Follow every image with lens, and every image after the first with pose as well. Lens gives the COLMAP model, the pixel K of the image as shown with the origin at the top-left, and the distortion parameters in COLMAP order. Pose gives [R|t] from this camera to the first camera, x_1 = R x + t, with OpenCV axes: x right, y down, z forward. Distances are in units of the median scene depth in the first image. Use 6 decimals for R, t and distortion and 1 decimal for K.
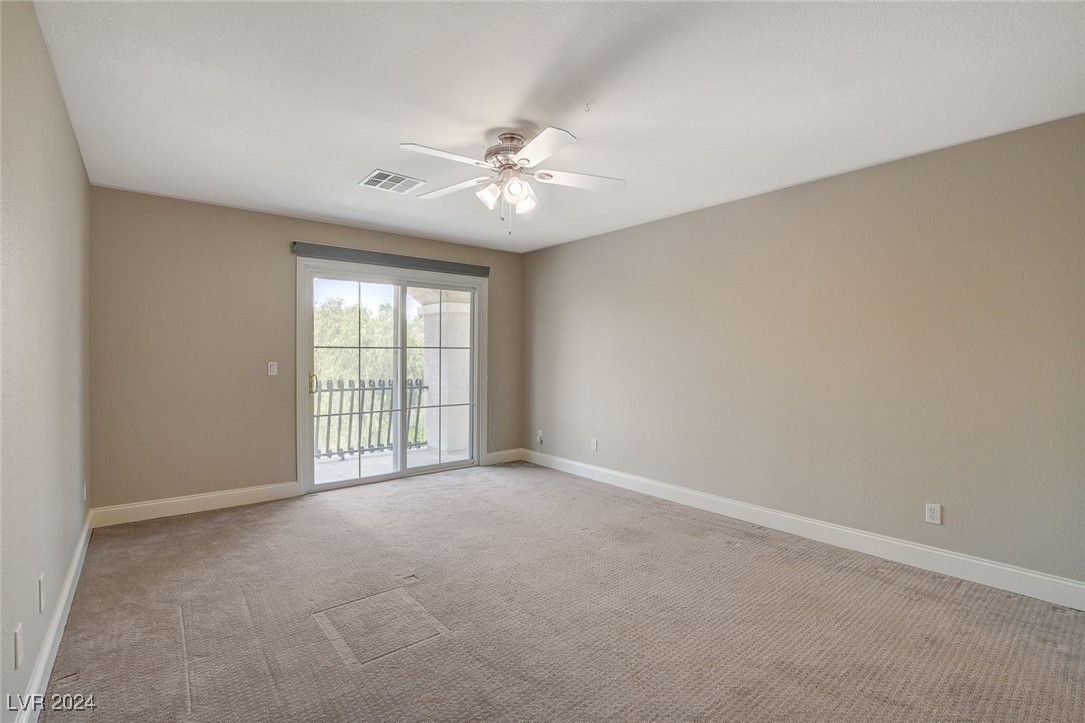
lens RADIAL K [[477.0, 0, 538.7], [0, 477.0, 357.7], [0, 0, 1]] dist [-0.025135, 0.002686]
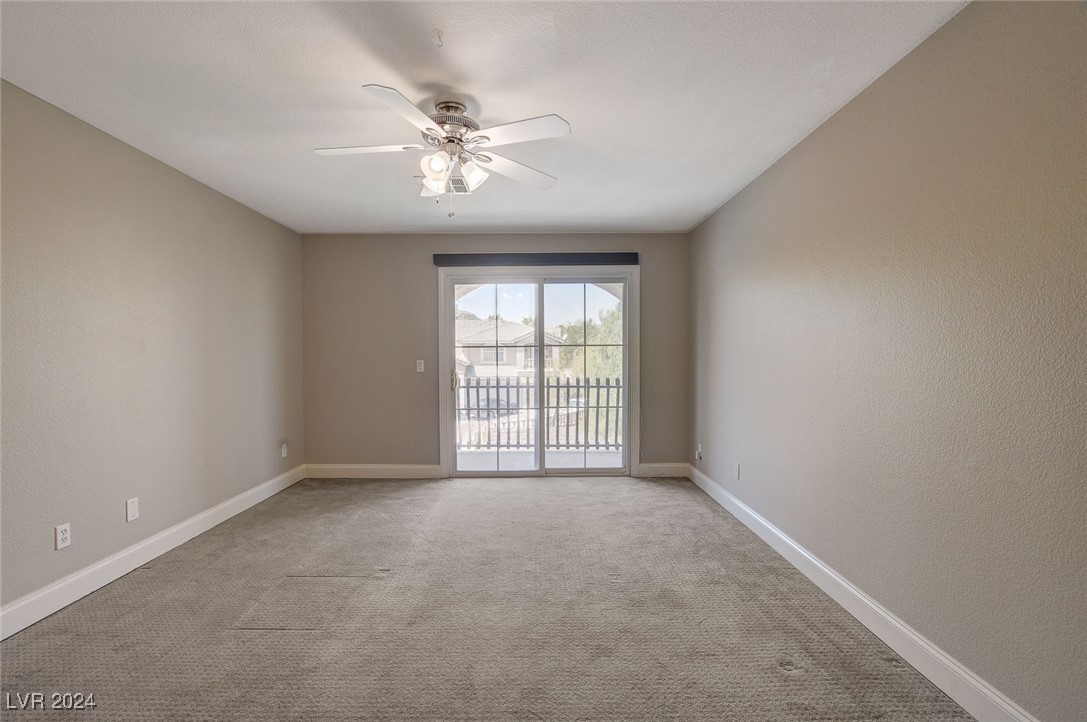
lens RADIAL K [[477.8, 0, 544.3], [0, 477.8, 365.0], [0, 0, 1]] dist [-0.025135, 0.002686]
pose [[0.783708, 0.007990, -0.621078, 0.351234], [0.004216, 0.999826, 0.018182, 0.000236], [0.621115, -0.016868, 0.783538, 0.230543]]
